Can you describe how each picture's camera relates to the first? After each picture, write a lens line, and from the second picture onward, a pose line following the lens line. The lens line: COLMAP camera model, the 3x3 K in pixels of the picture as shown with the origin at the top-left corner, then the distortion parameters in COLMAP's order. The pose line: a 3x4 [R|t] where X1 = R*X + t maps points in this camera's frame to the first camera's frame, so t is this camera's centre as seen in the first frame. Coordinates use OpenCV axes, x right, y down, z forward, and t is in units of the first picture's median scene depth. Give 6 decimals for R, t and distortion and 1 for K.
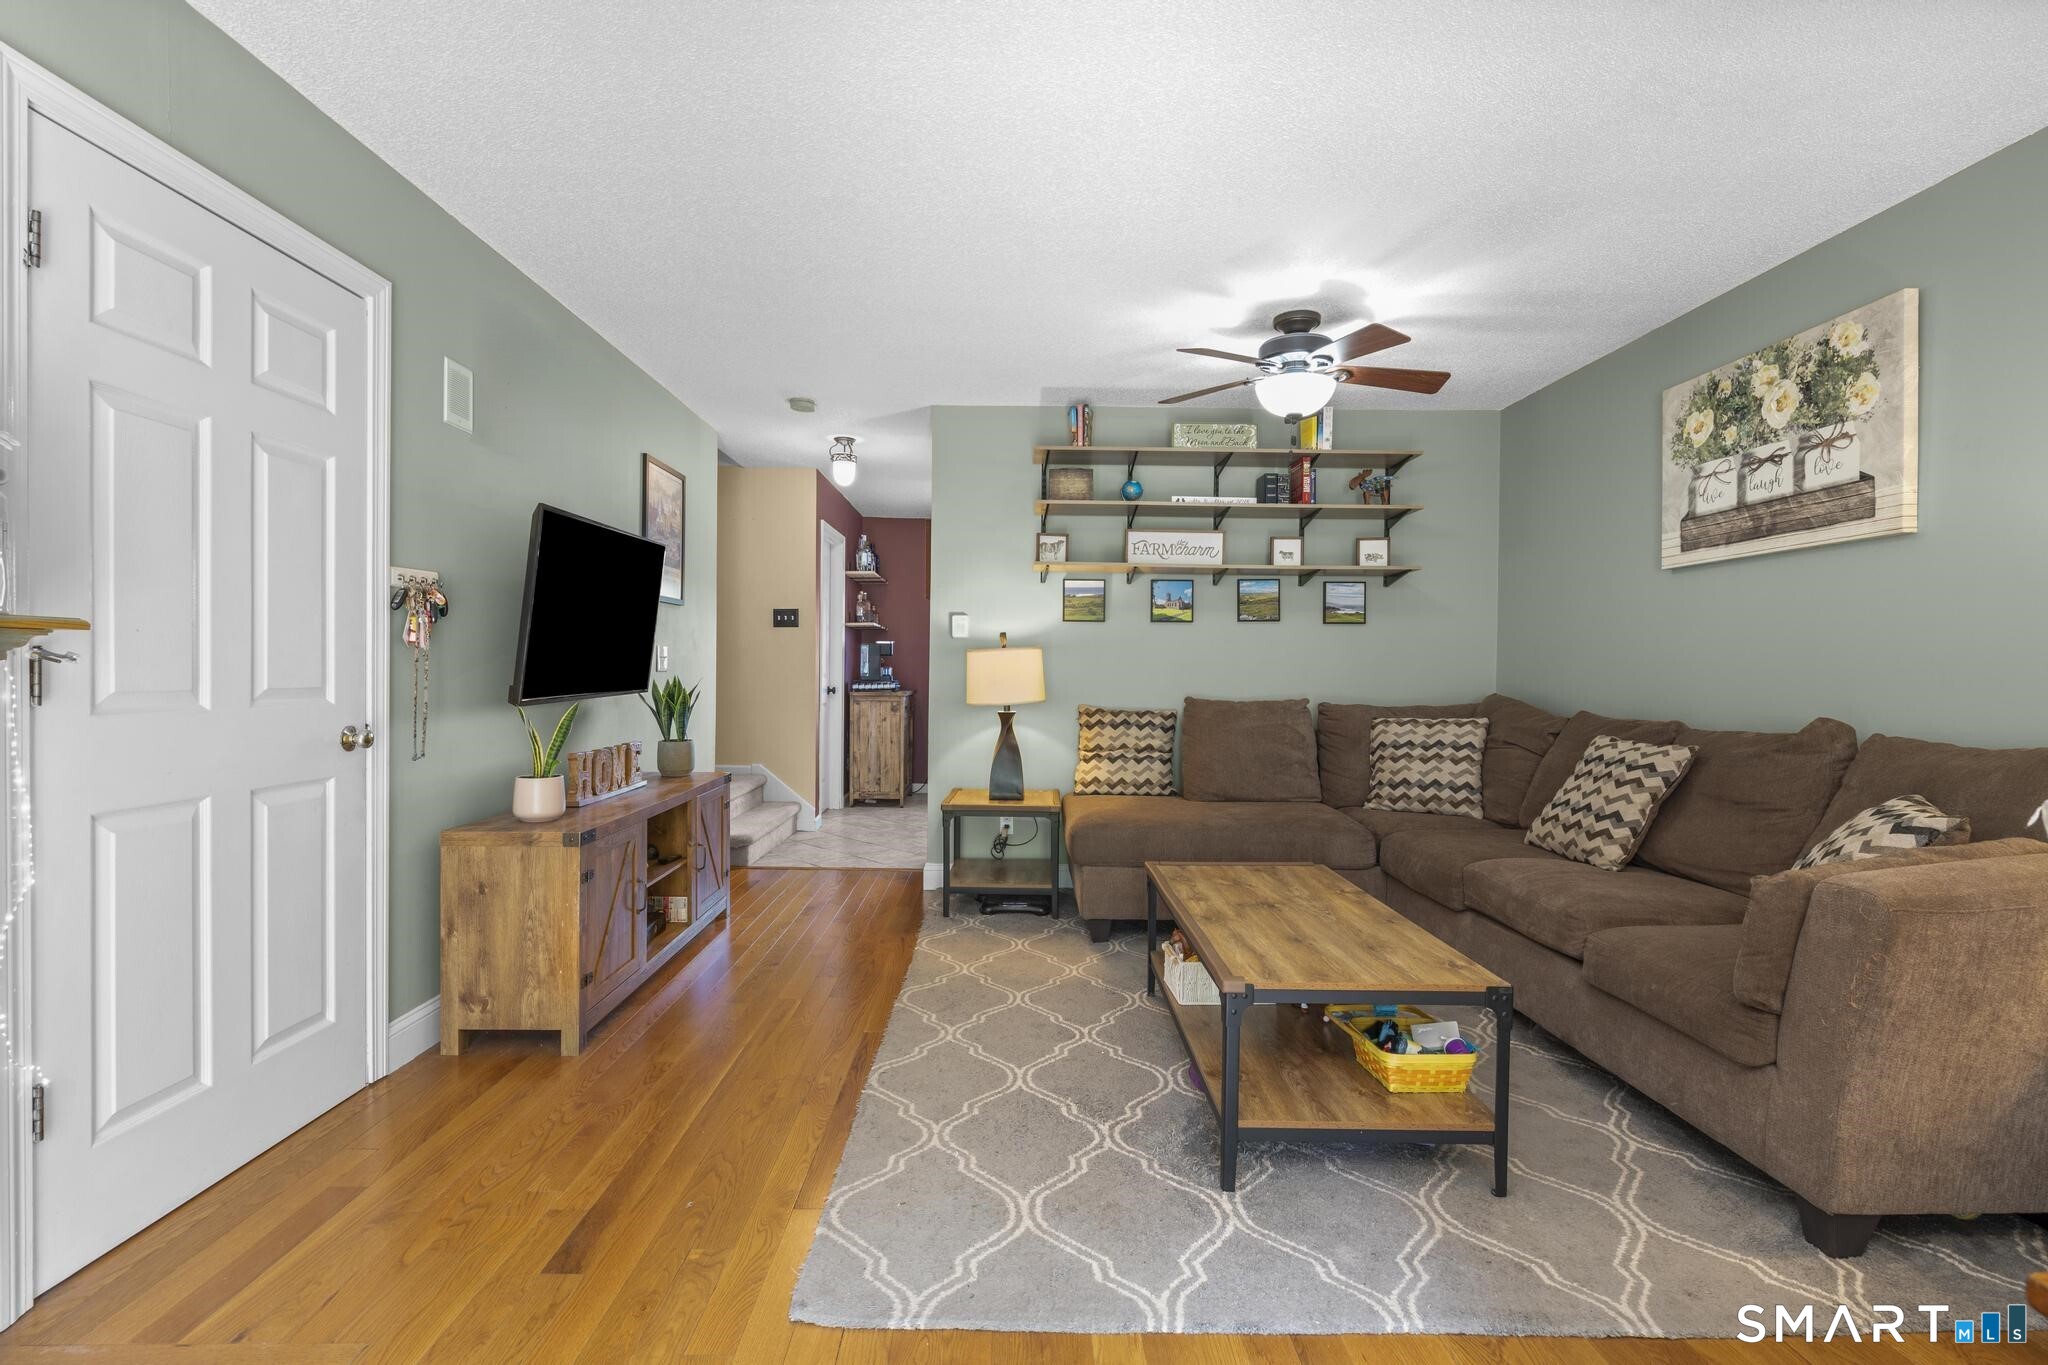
lens RADIAL K [[915.5, 0, 1020.2], [0, 915.5, 682.8], [0, 0, 1]] dist [-0.015483, 0.008786]
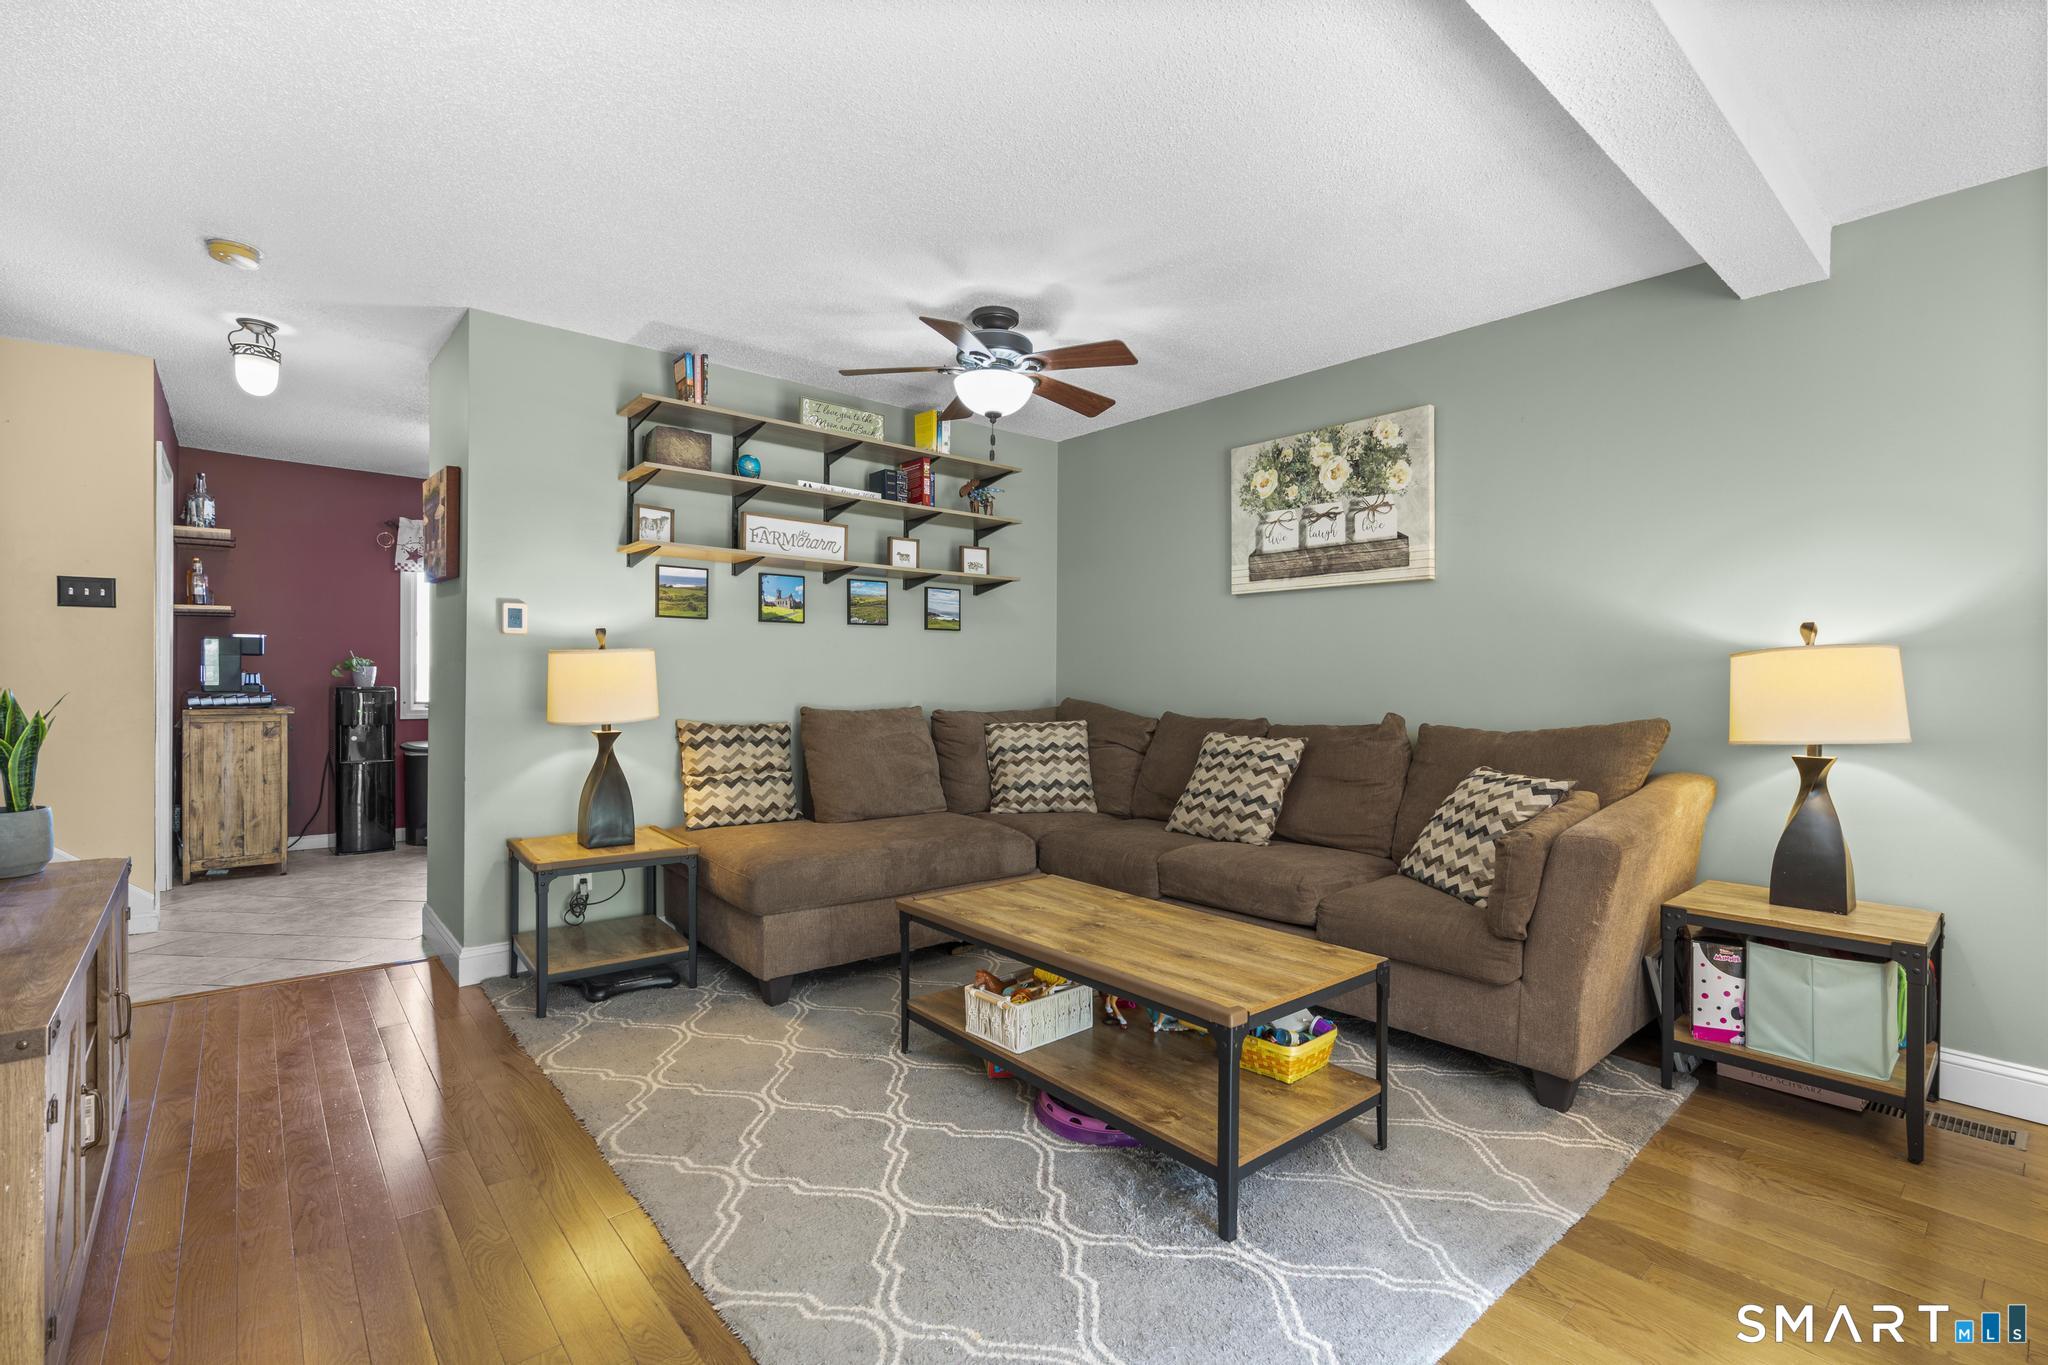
lens RADIAL K [[915.5, 0, 1020.2], [0, 915.5, 682.8], [0, 0, 1]] dist [-0.015483, 0.008786]
pose [[0.768072, -0.005313, 0.640341, -0.259537], [0.008680, 0.999960, -0.002115, -0.005067], [-0.640304, 0.007183, 0.768088, 0.206509]]
